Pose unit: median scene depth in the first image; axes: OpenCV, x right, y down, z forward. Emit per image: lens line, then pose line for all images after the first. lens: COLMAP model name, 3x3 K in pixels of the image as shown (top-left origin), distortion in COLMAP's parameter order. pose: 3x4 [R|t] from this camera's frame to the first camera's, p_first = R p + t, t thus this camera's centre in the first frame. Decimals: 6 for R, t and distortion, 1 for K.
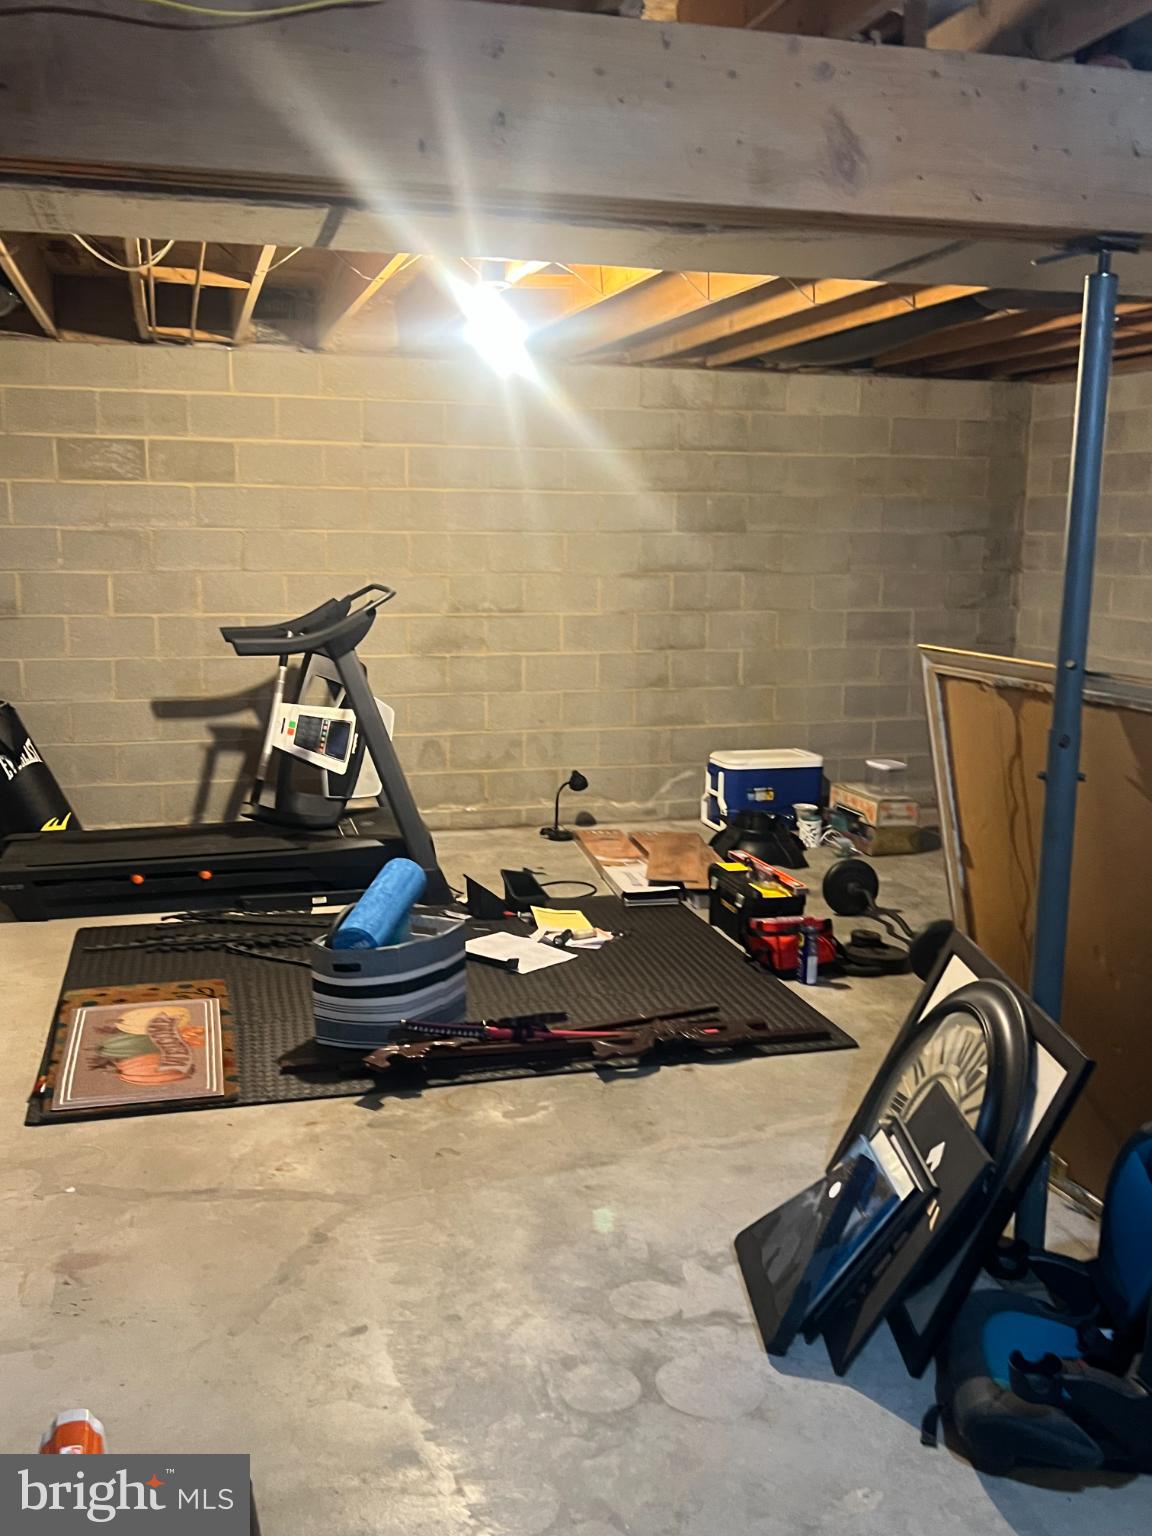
lens RADIAL K [[1377.7, 0, 574.3], [0, 1377.7, 784.9], [0, 0, 1]] dist [0.022710, -0.019057]
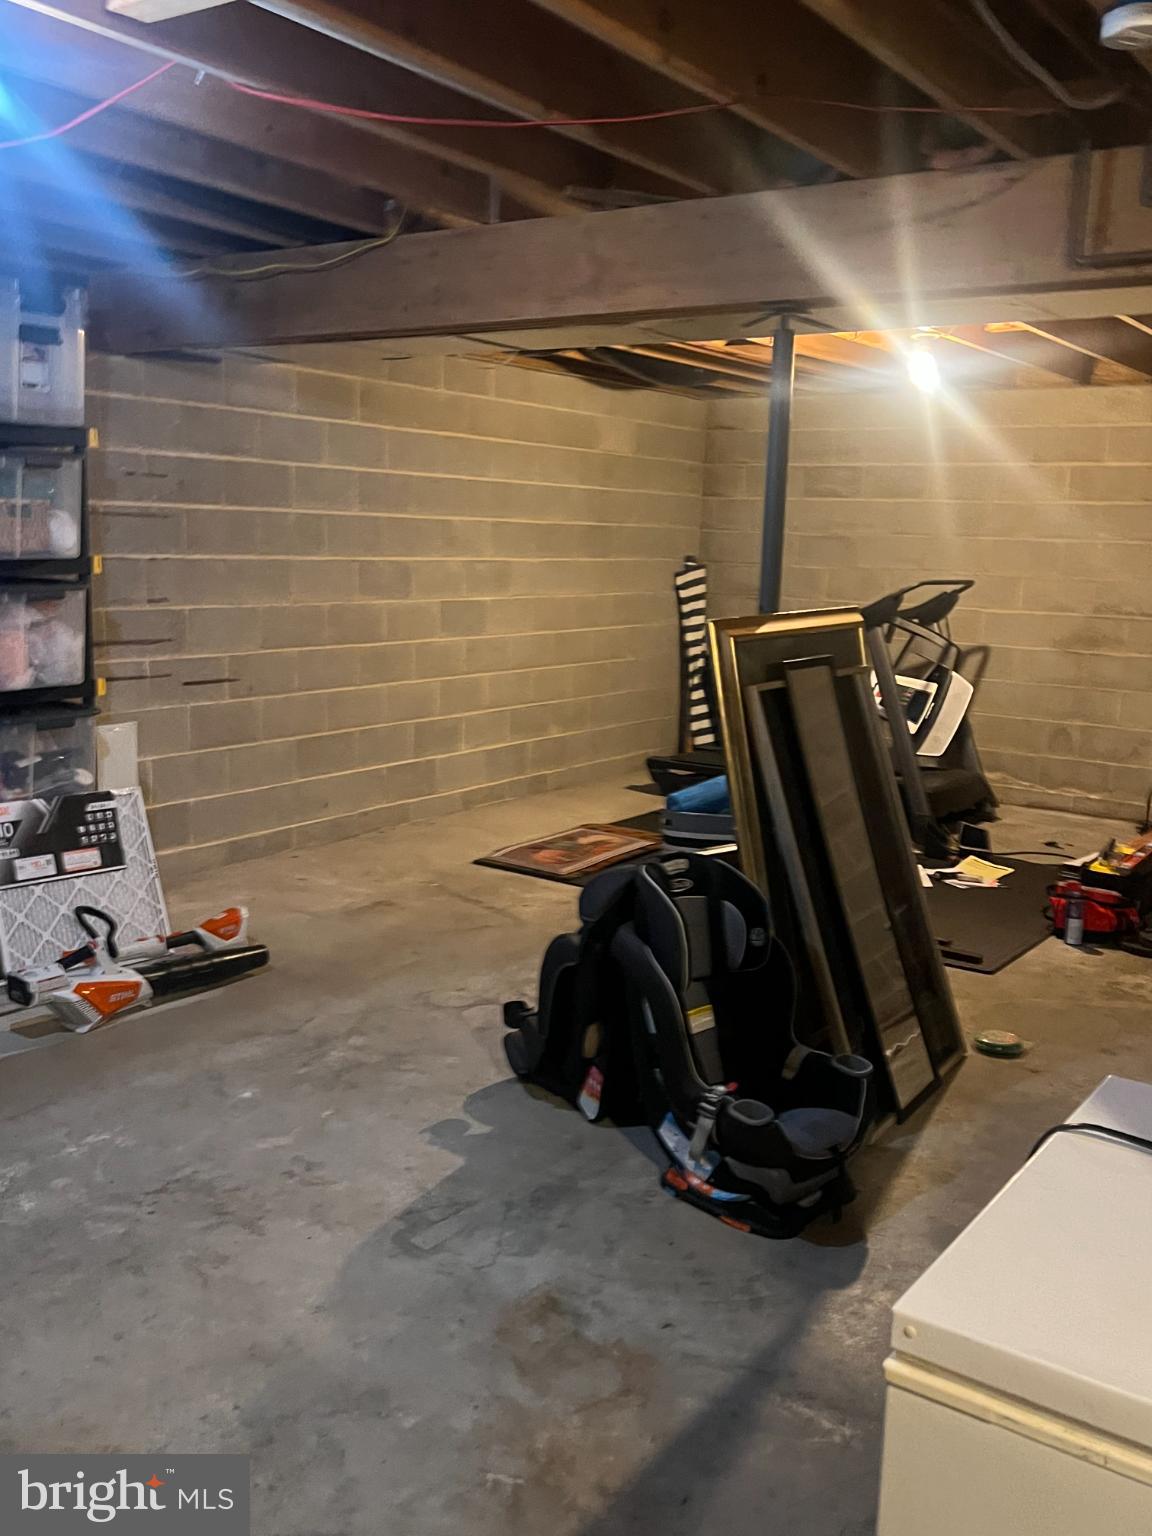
lens RADIAL K [[1377.7, 0, 571.2], [0, 1377.7, 795.1], [0, 0, 1]] dist [0.022710, -0.019057]
pose [[0.622571, 0.152346, -0.767591, 0.575218], [-0.164979, 0.984374, 0.061562, 0.019903], [0.764975, 0.088310, 0.637977, -0.009537]]
